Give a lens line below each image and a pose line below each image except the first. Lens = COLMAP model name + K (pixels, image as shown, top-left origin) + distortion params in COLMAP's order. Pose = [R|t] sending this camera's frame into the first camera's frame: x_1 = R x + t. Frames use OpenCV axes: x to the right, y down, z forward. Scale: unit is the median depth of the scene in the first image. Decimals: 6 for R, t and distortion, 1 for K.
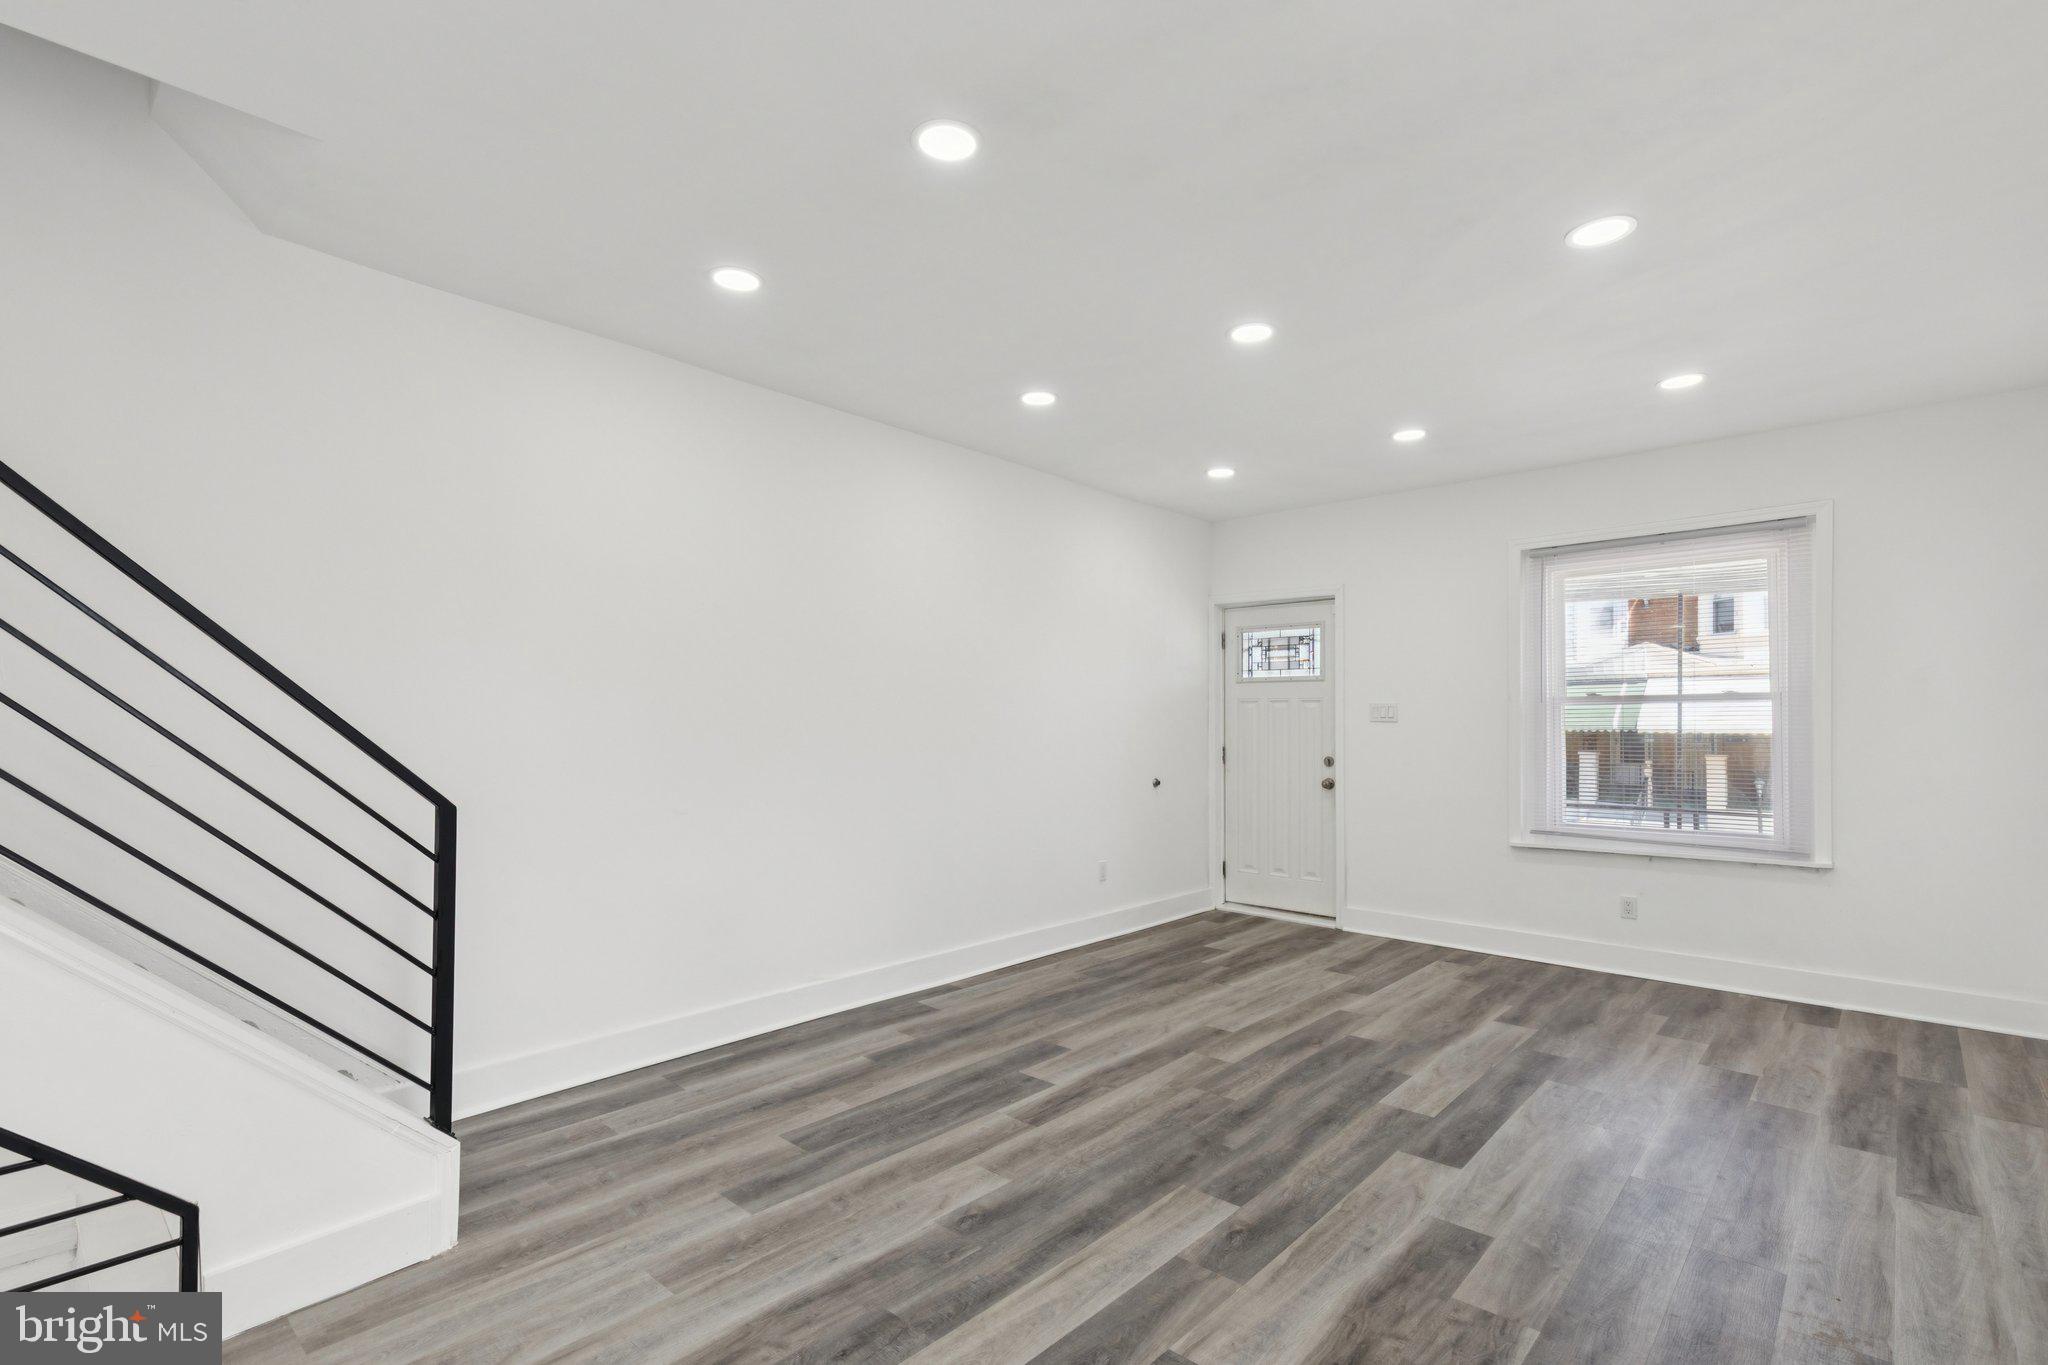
lens RADIAL K [[954.1, 0, 1024.0], [0, 954.1, 682.5], [0, 0, 1]] dist [0.008550, -0.000034]
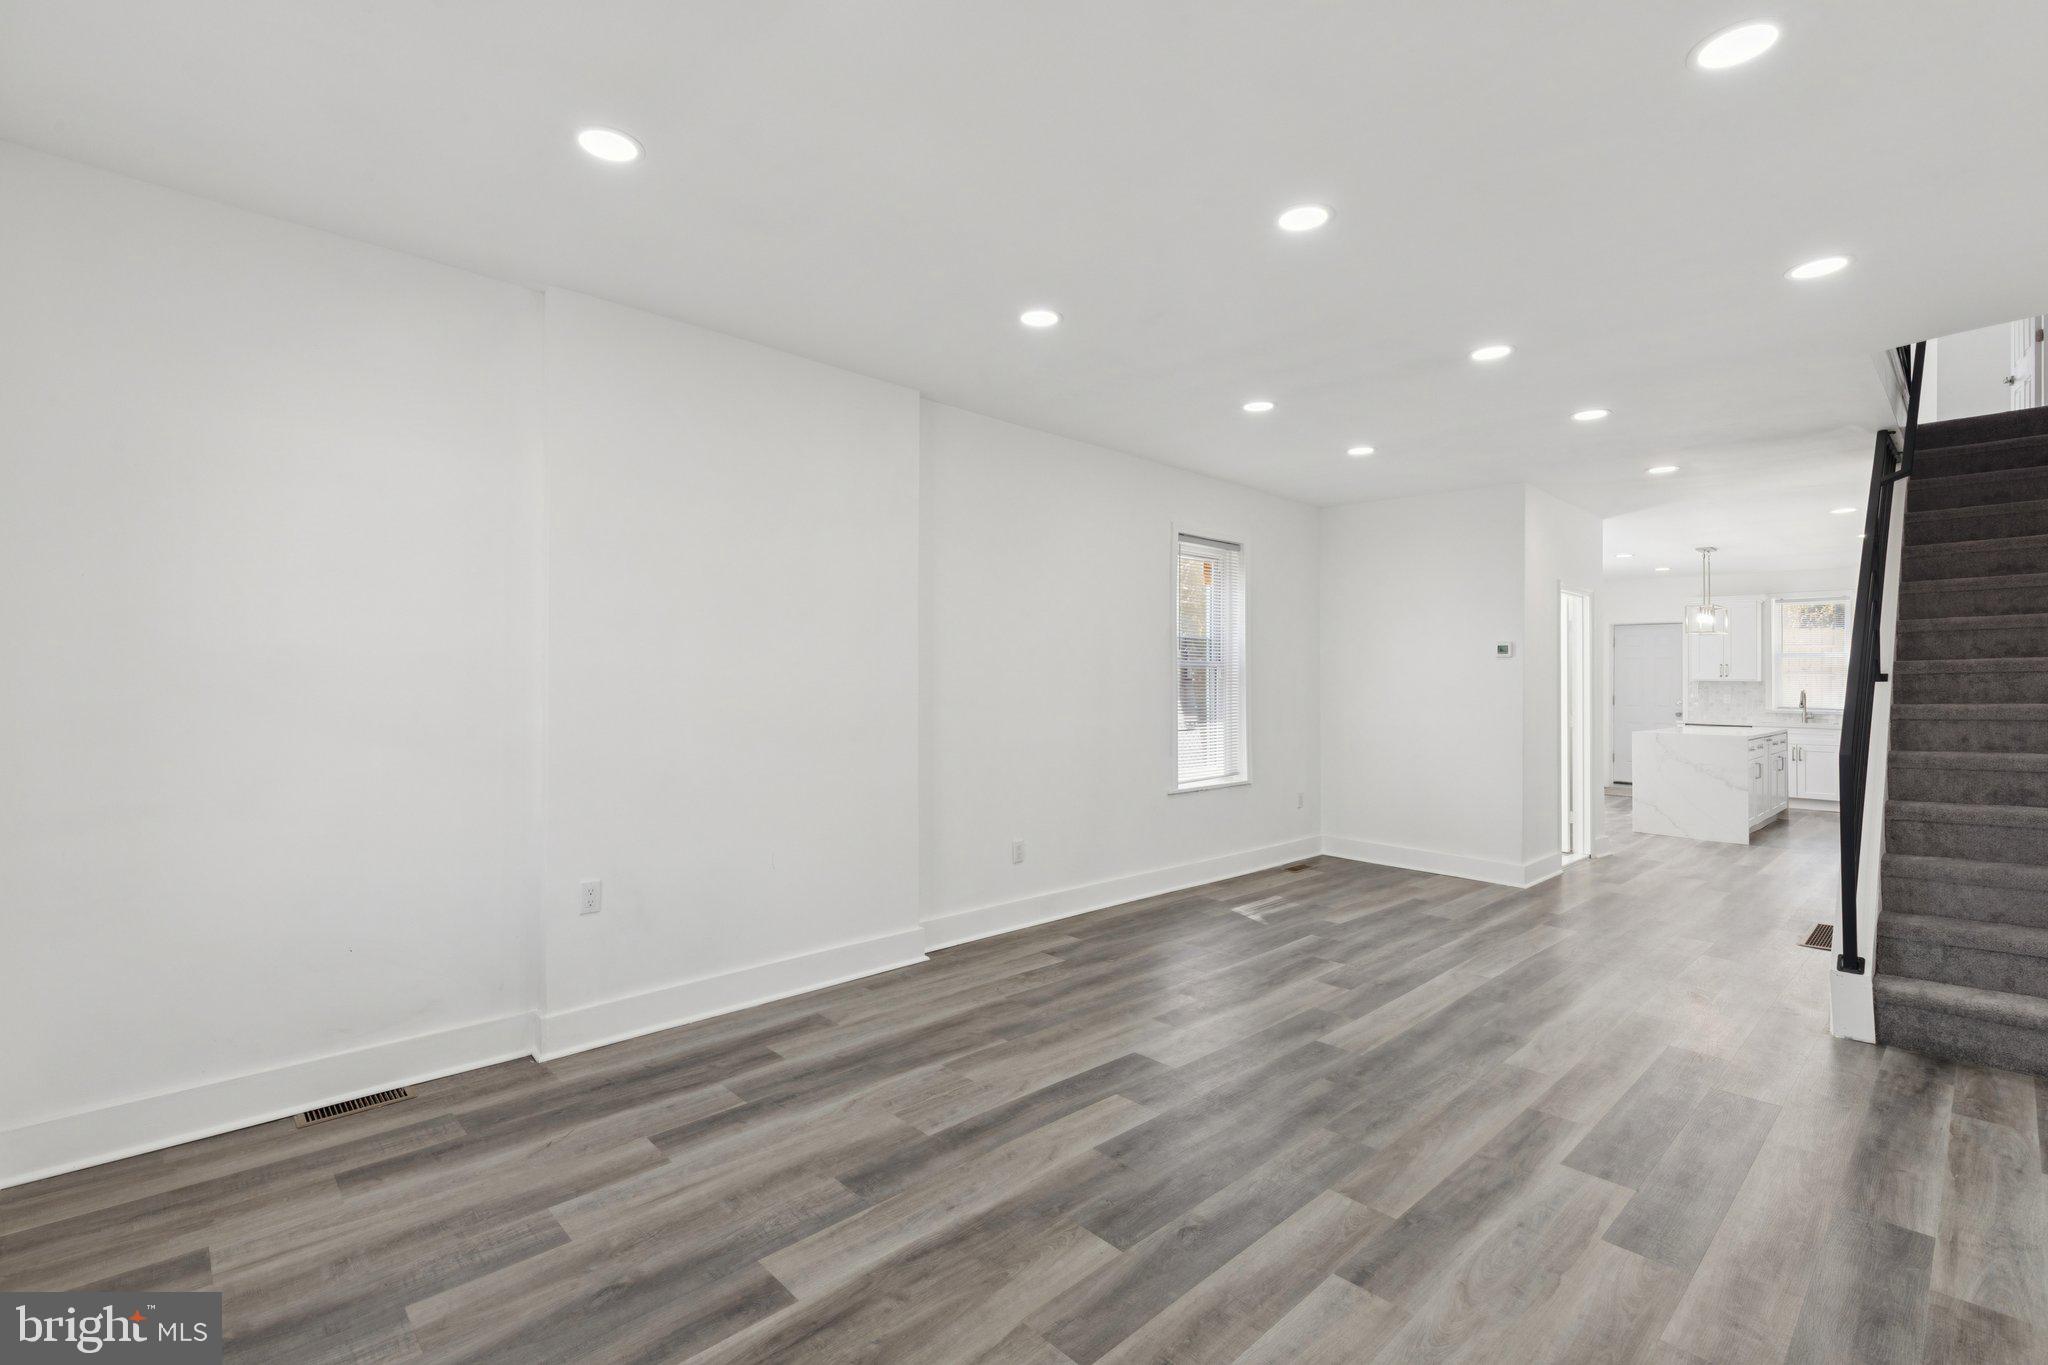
lens RADIAL K [[920.1, 0, 1018.9], [0, 920.1, 668.9], [0, 0, 1]] dist [0.010991, 0.000558]
pose [[-0.996411, -0.010793, 0.083951, 0.410989], [-0.015177, 0.998544, -0.051759, 0.061944], [-0.083270, -0.052848, -0.995125, 1.793635]]
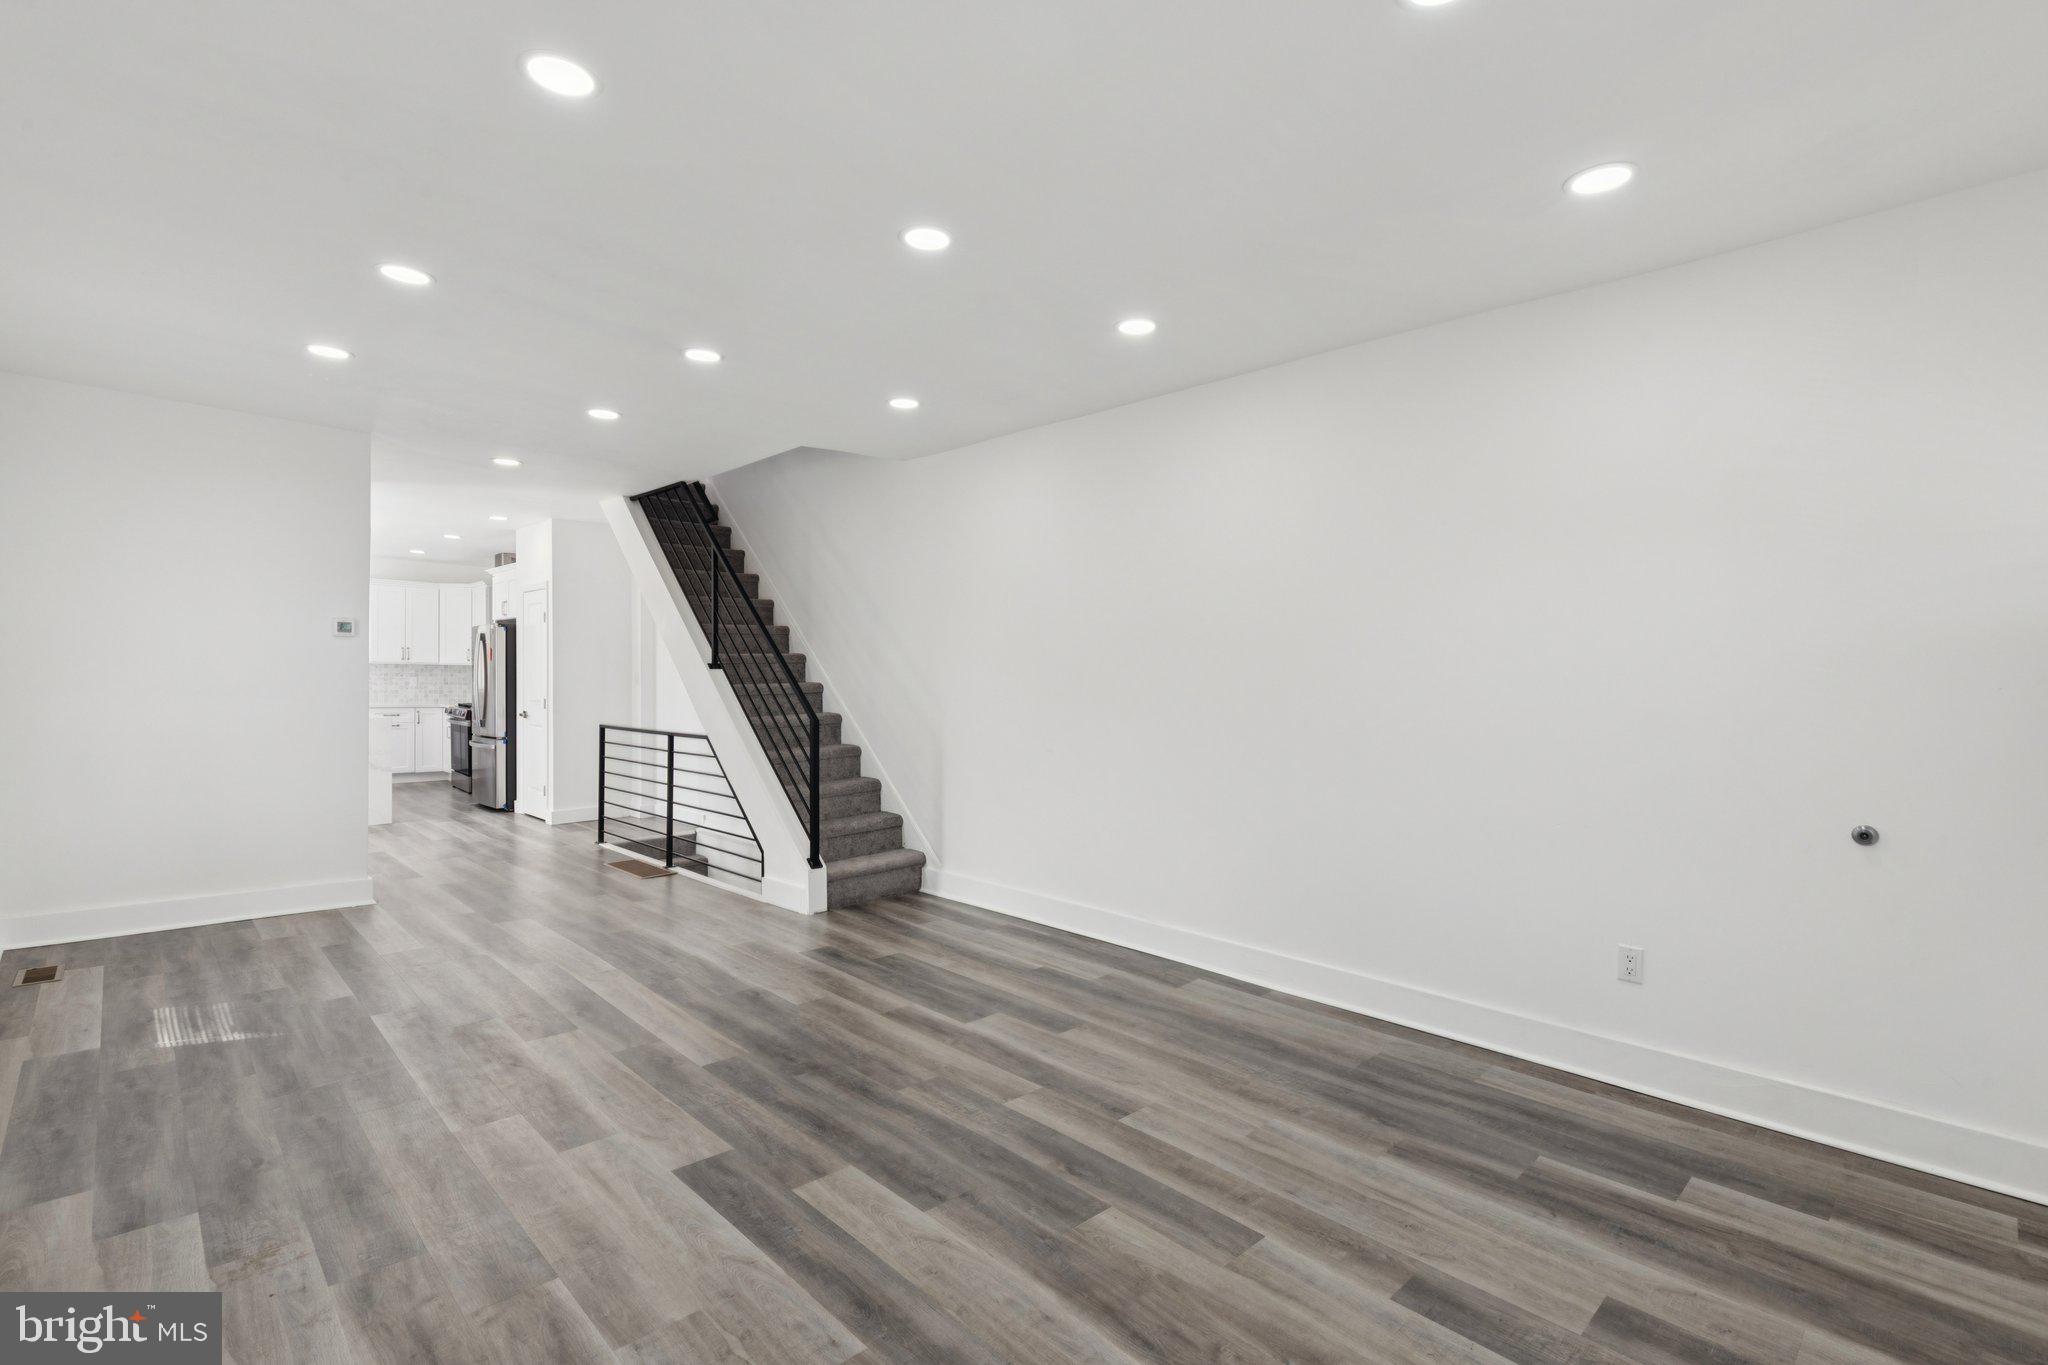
lens RADIAL K [[954.1, 0, 1024.0], [0, 954.1, 682.5], [0, 0, 1]] dist [0.008550, -0.000034]
pose [[-0.073197, 0.002650, -0.997314, 1.086530], [0.029930, 0.999552, 0.000459, 0.038901], [0.996868, -0.029816, -0.073244, 1.144158]]
